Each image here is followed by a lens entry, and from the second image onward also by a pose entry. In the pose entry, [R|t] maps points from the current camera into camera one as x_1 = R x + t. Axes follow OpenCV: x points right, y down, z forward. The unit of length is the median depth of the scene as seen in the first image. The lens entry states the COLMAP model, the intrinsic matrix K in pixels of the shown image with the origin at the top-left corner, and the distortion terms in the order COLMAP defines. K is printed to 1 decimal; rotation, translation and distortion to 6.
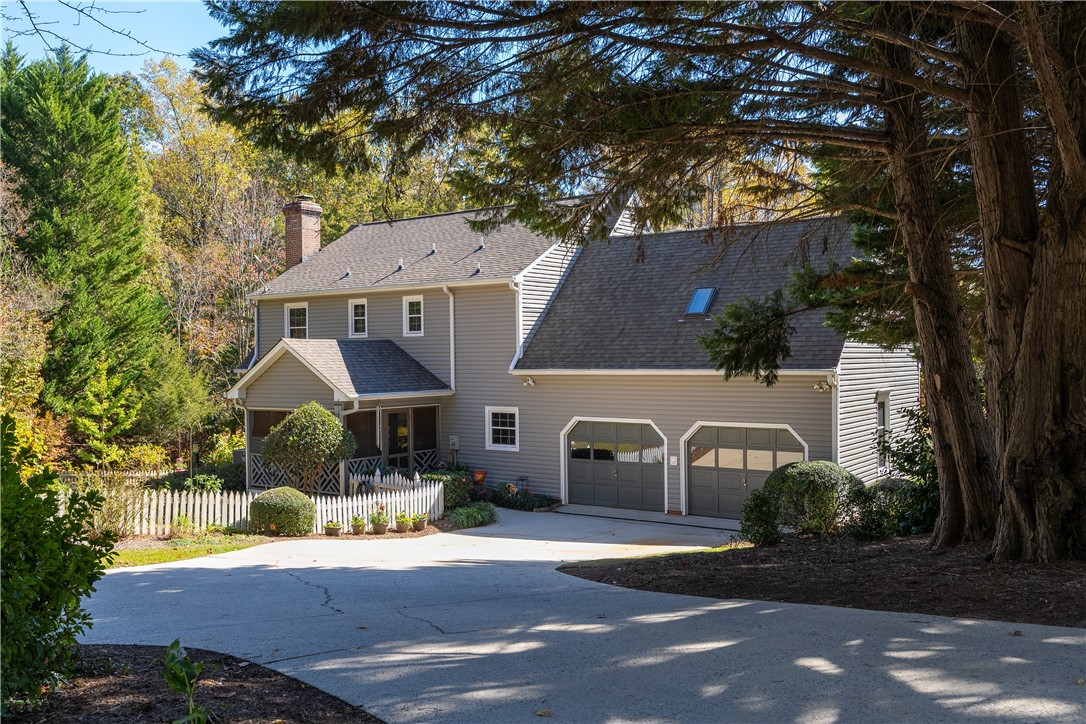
lens RADIAL K [[919.4, 0, 543.0], [0, 919.4, 362.0], [0, 0, 1]] dist [-0.001896, -0.002909]
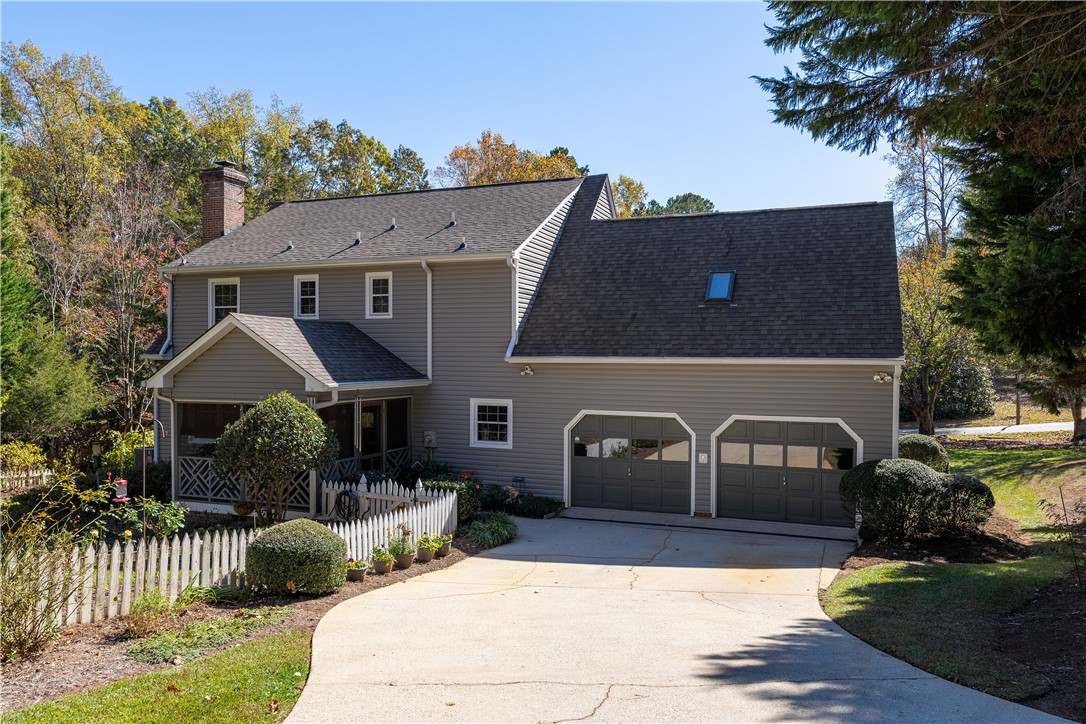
lens RADIAL K [[706.2, 0, 544.1], [0, 706.2, 368.0], [0, 0, 1]] dist [-0.001394, 0.001128]
pose [[0.966317, 0.012719, 0.257039, -0.172701], [-0.013884, 0.999900, 0.002720, 0.016415], [-0.256979, -0.006197, 0.966397, 0.329342]]
